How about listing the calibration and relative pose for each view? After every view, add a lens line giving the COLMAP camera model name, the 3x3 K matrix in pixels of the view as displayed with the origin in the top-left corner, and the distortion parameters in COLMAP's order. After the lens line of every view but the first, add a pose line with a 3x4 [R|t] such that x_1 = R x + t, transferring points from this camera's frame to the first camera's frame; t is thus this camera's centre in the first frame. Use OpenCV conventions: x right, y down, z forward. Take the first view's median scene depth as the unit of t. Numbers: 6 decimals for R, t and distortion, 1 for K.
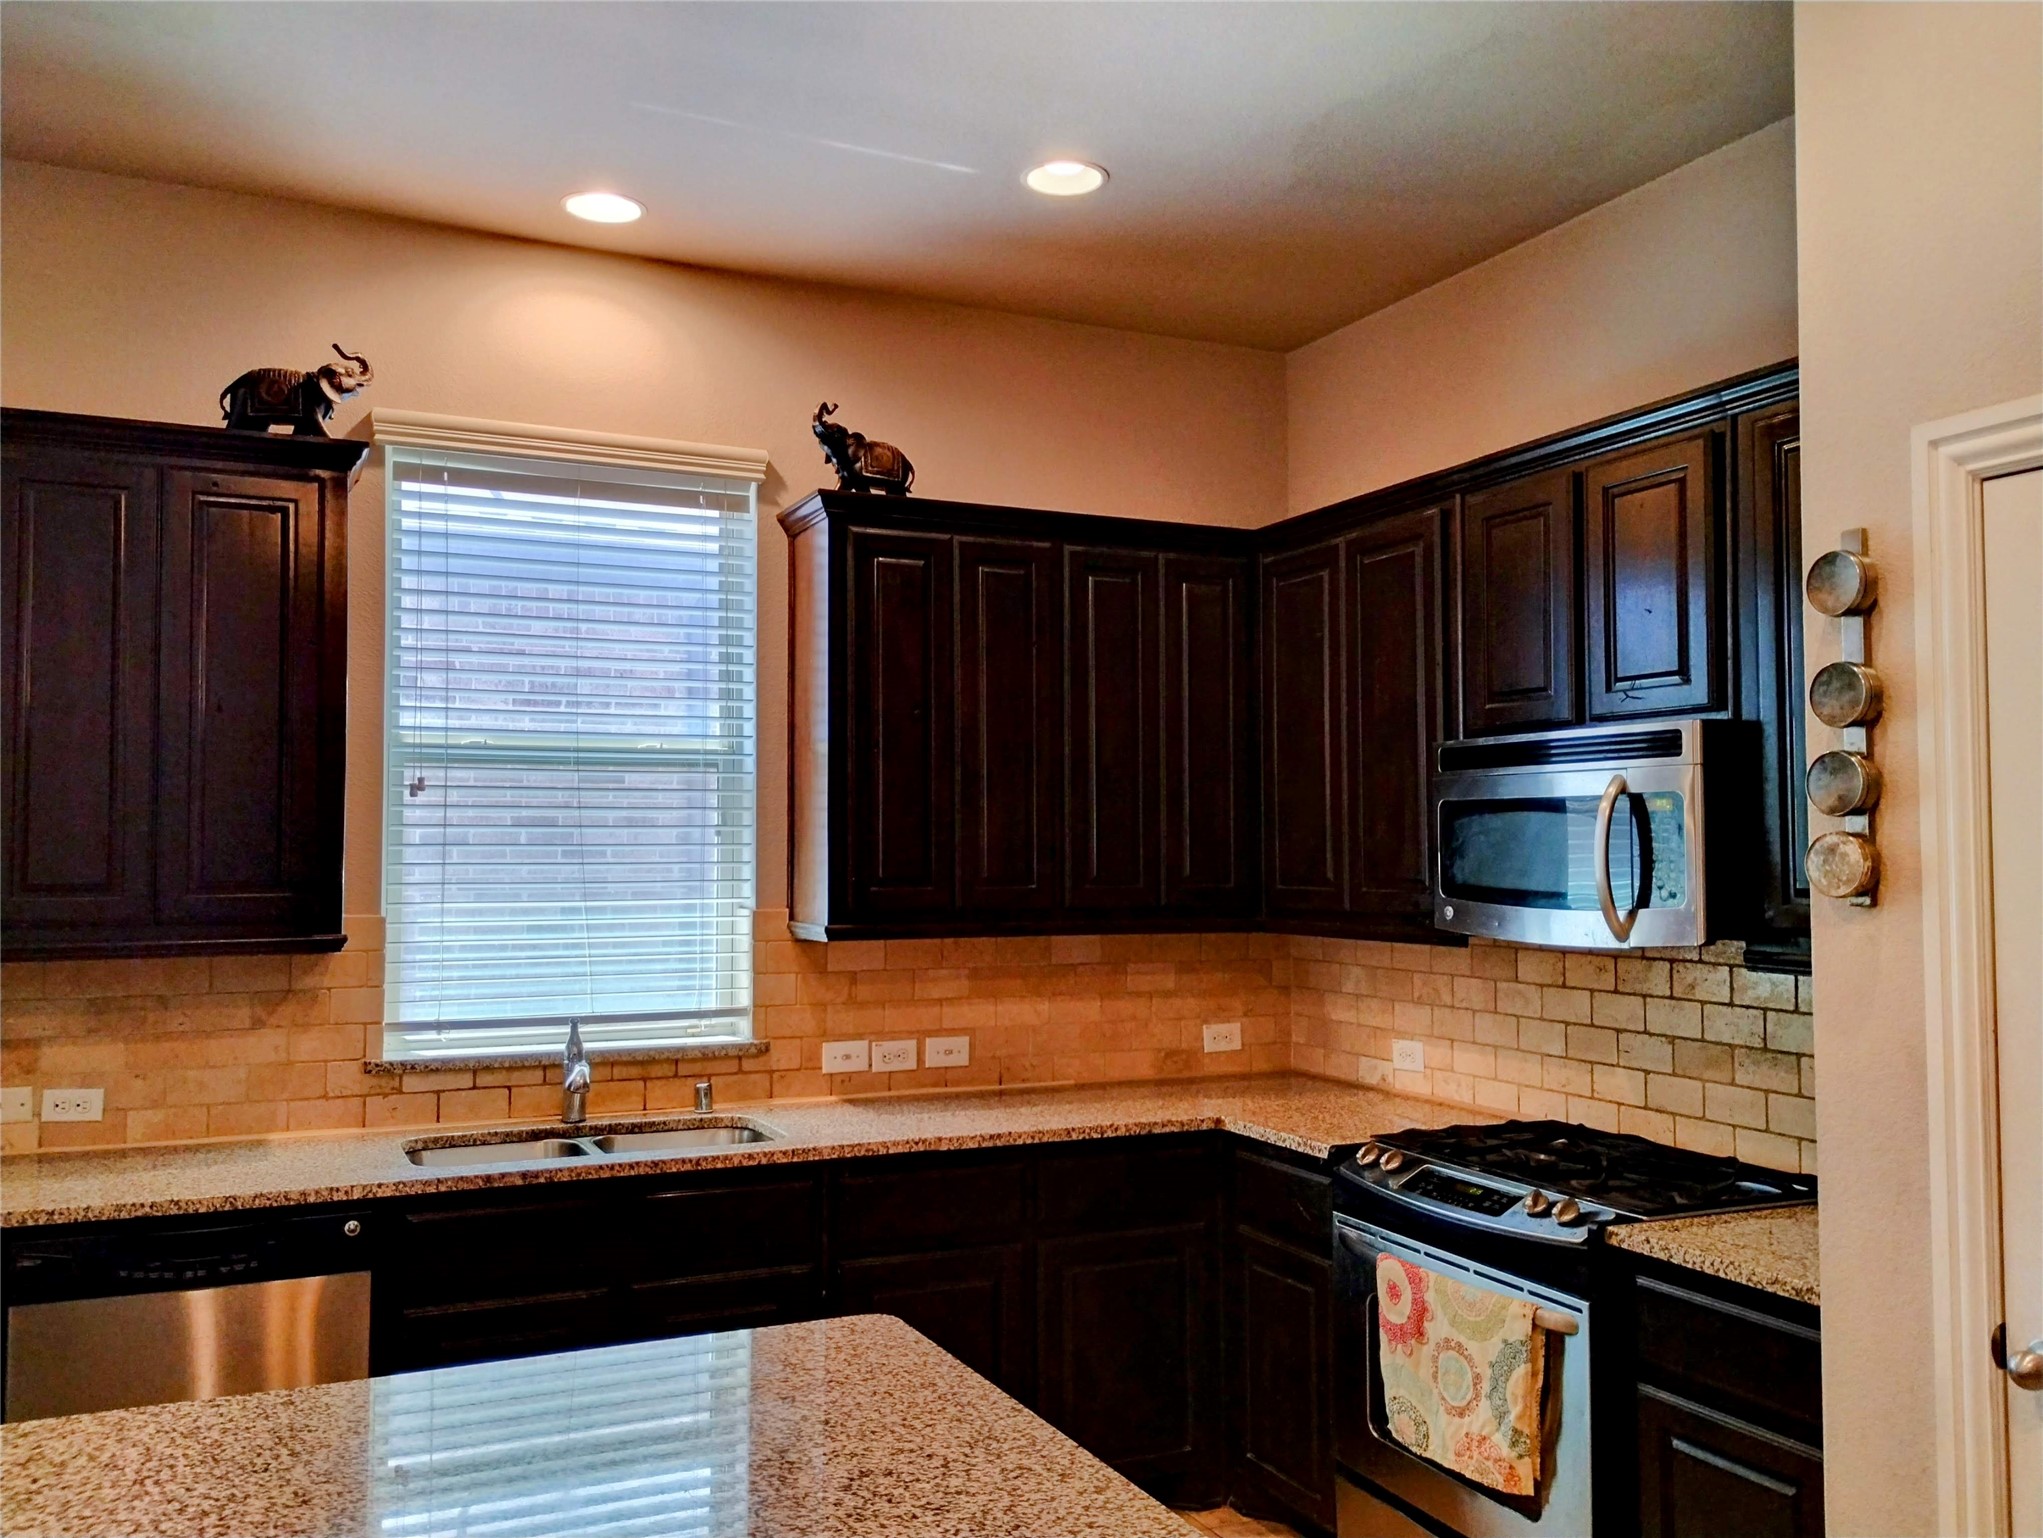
lens RADIAL K [[1675.5, 0, 1029.1], [0, 1675.5, 769.8], [0, 0, 1]] dist [0.065287, -0.084547]
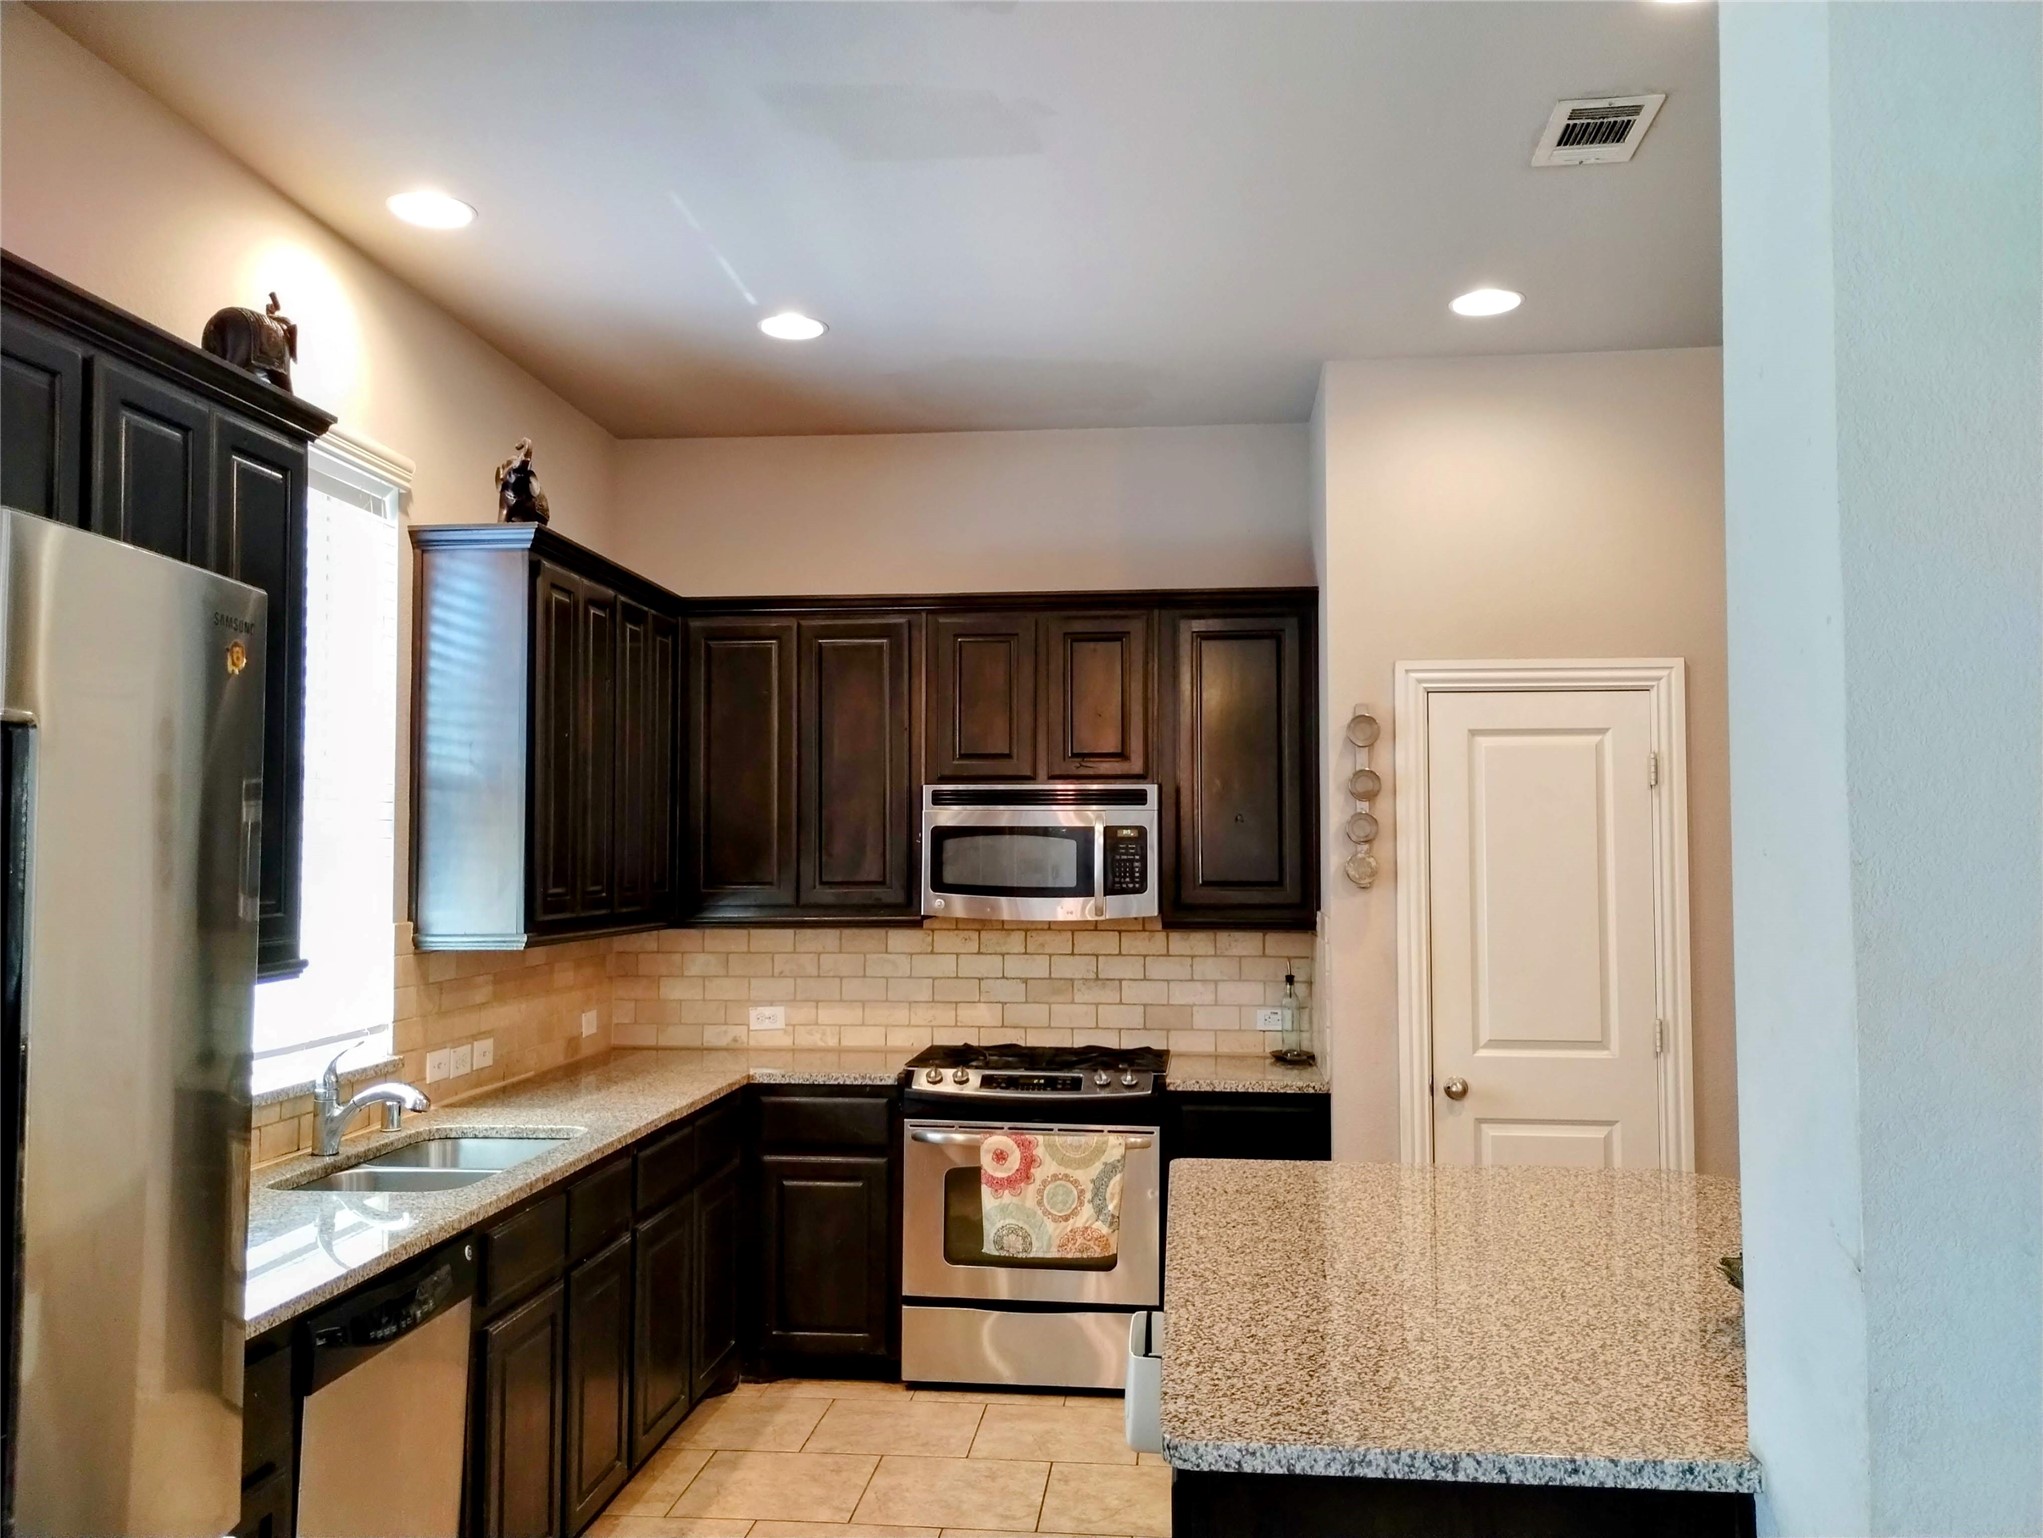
lens RADIAL K [[1675.5, 0, 1029.1], [0, 1675.5, 769.8], [0, 0, 1]] dist [0.065287, -0.084547]
pose [[0.510094, 0.041411, 0.859121, -1.015189], [-0.040678, 0.998884, -0.023996, 0.001557], [-0.859156, -0.022707, 0.511209, 0.214714]]
